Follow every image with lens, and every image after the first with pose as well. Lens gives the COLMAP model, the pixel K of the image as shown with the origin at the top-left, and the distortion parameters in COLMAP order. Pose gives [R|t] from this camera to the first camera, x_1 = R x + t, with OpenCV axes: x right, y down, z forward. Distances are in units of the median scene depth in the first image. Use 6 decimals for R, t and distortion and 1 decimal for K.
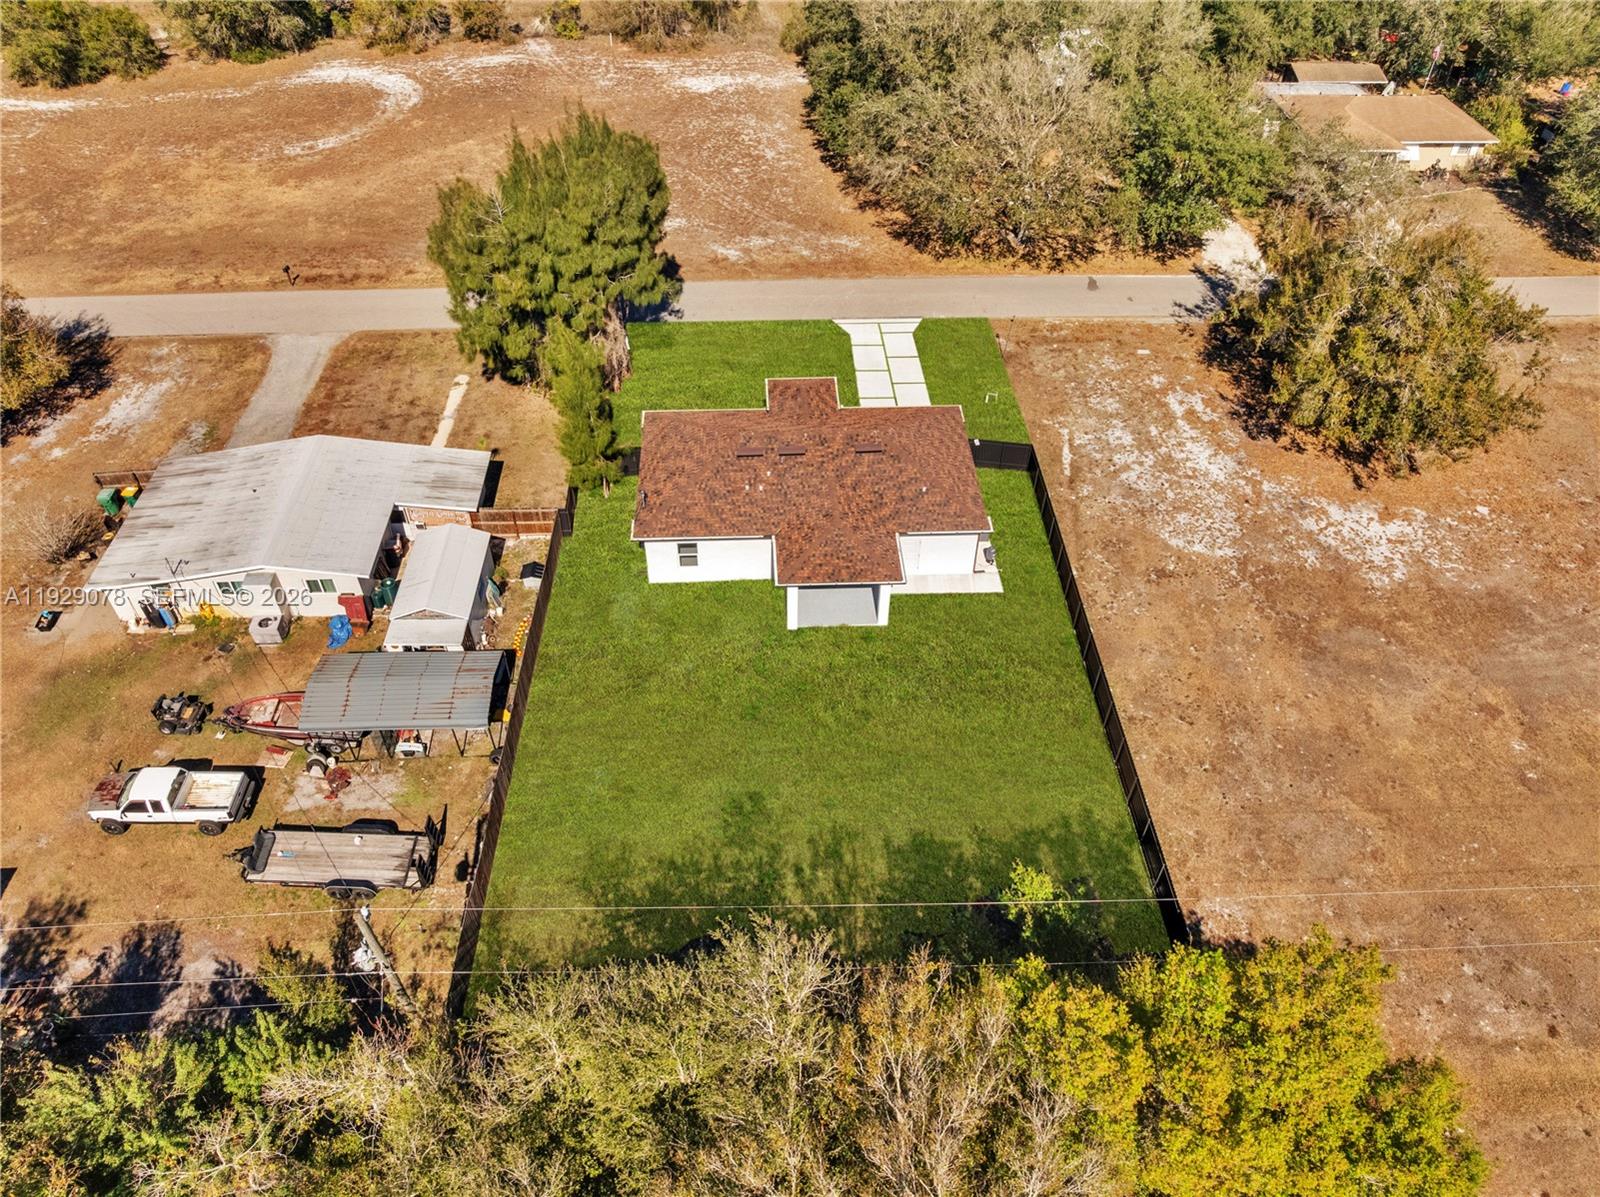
lens RADIAL K [[1121.7, 0, 802.2], [0, 1121.7, 599.8], [0, 0, 1]] dist [-0.044276, 0.008238]
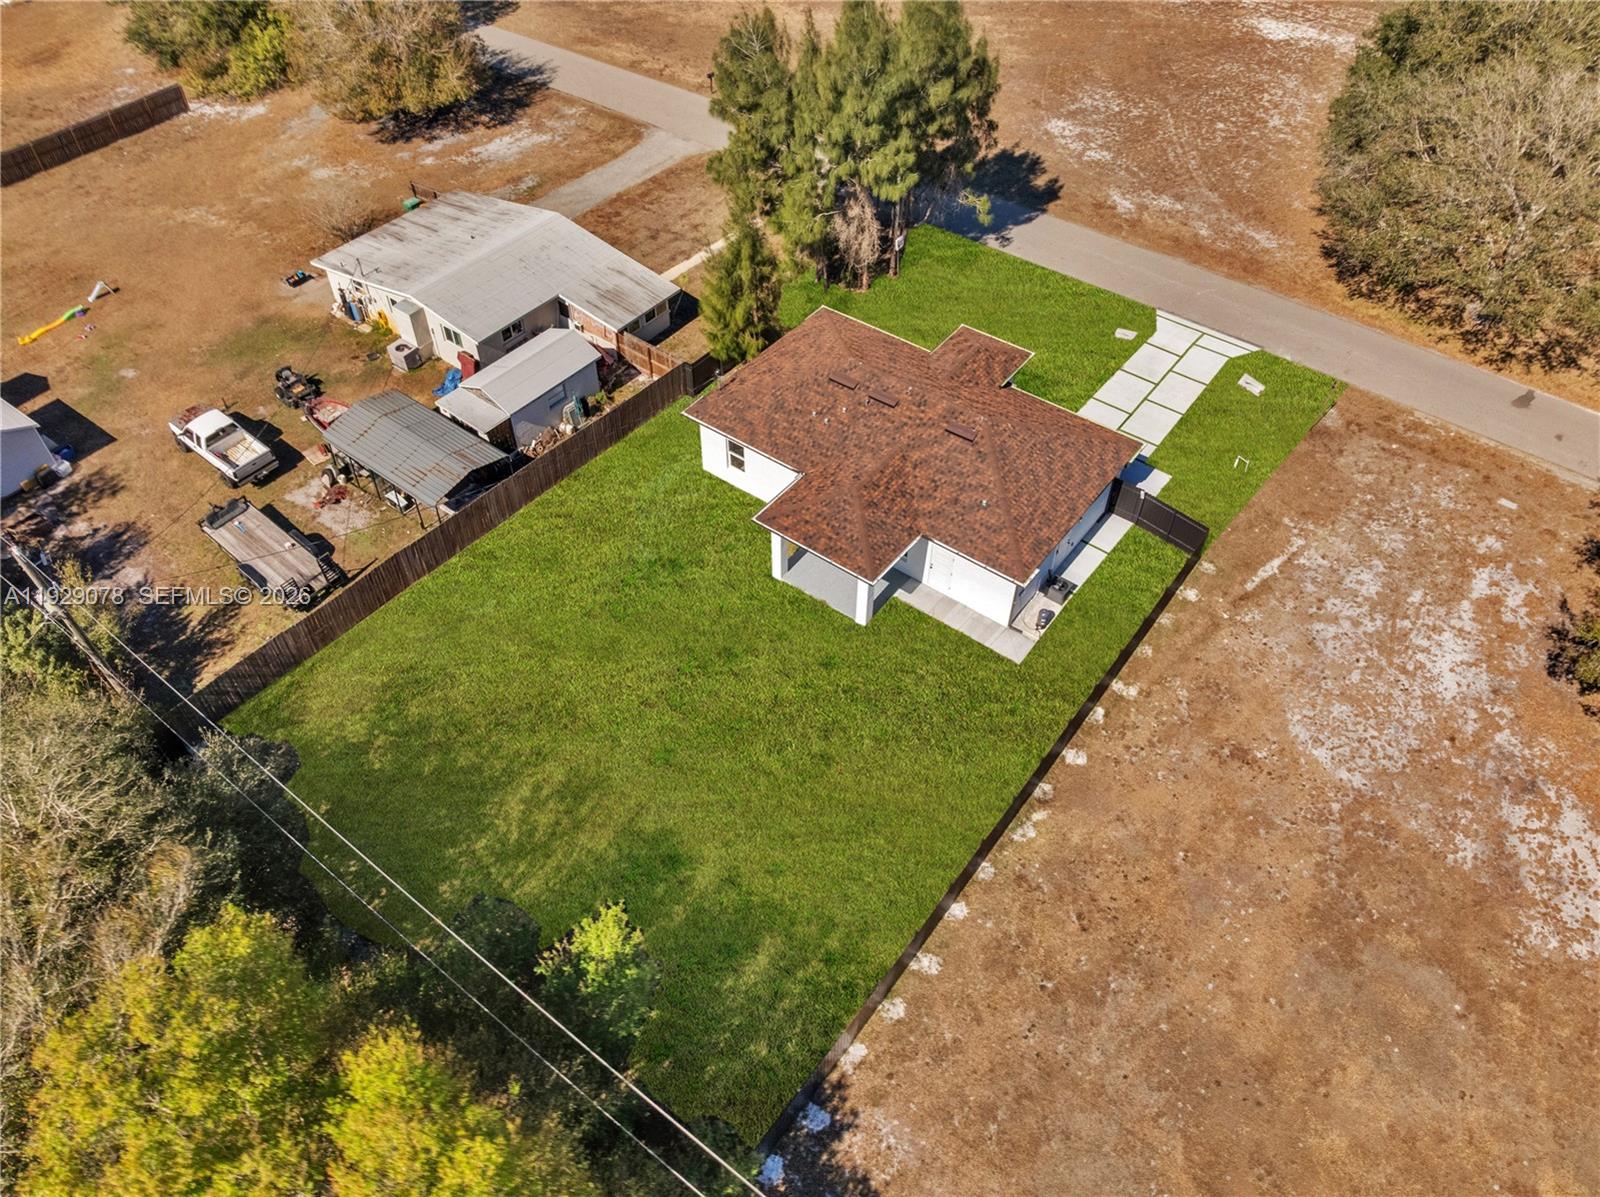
lens RADIAL K [[1121.7, 0, 803.8], [0, 1121.7, 599.9], [0, 0, 1]] dist [-0.044276, 0.008238]
pose [[0.770538, 0.468907, -0.431738, 0.338652], [-0.443734, 0.880881, 0.164768, -0.097315], [0.457571, 0.064617, 0.886822, 0.195517]]
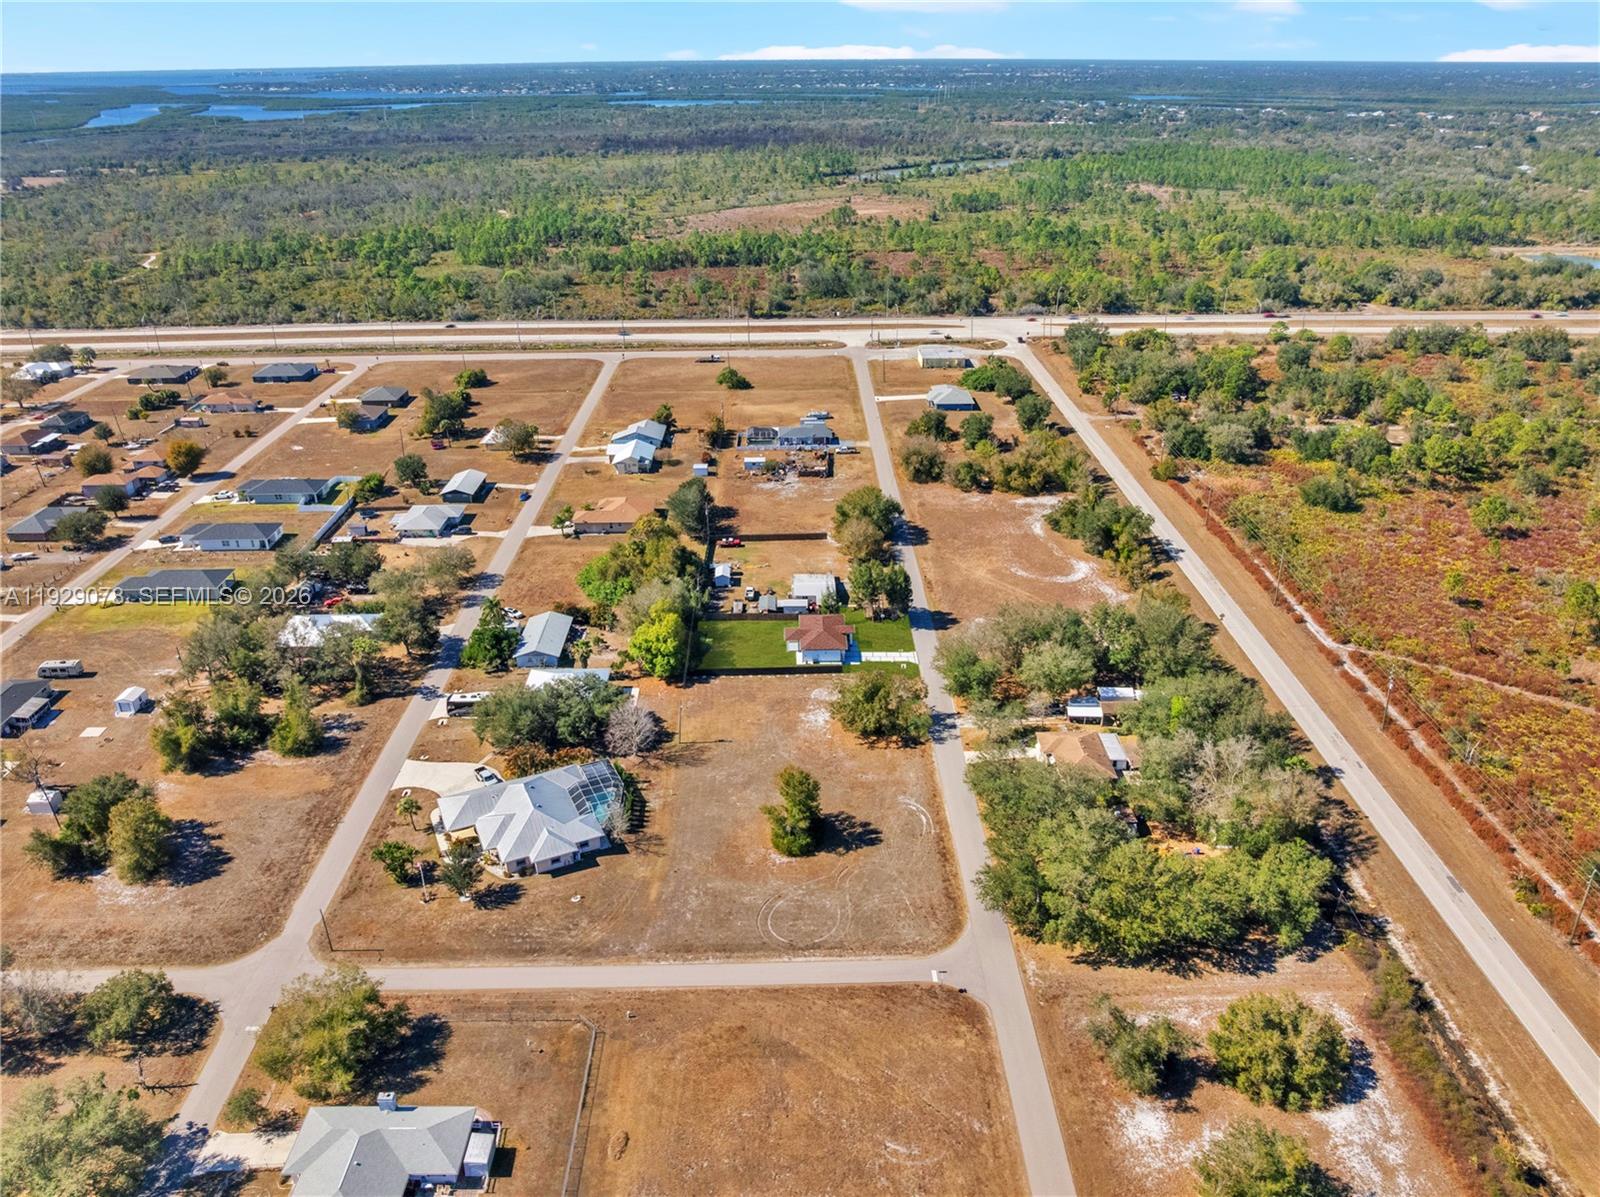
lens RADIAL K [[1121.7, 0, 802.4], [0, 1121.7, 599.6], [0, 0, 1]] dist [-0.044276, 0.008238]
pose [[-0.028137, 0.432216, -0.901331, 3.655819], [-0.691692, 0.642537, 0.329709, -1.483716], [0.721644, 0.632720, 0.280881, -0.365938]]
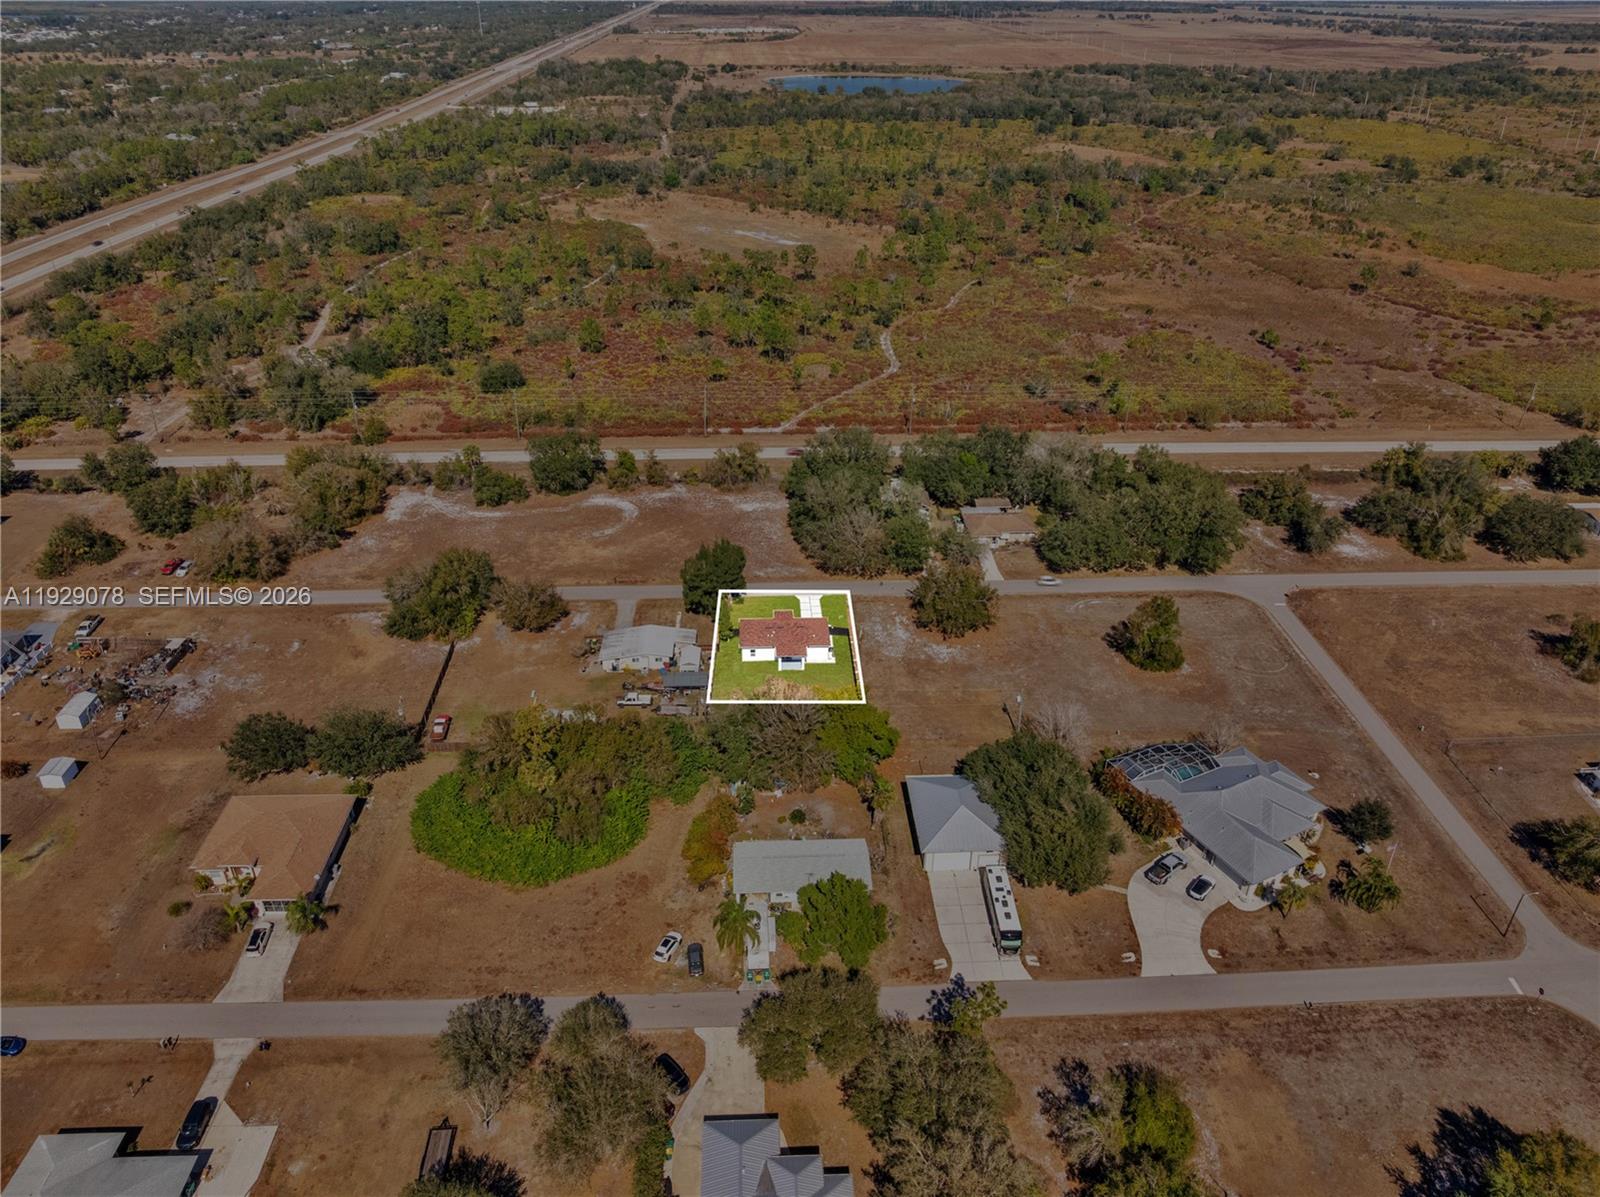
lens RADIAL K [[1121.7, 0, 803.5], [0, 1121.7, 597.8], [0, 0, 1]] dist [-0.044276, 0.008238]
pose [[0.999997, -0.002177, -0.001028, 0.066495], [0.001843, 0.967015, -0.254712, 0.661864], [0.001549, 0.254709, 0.967016, -2.421420]]
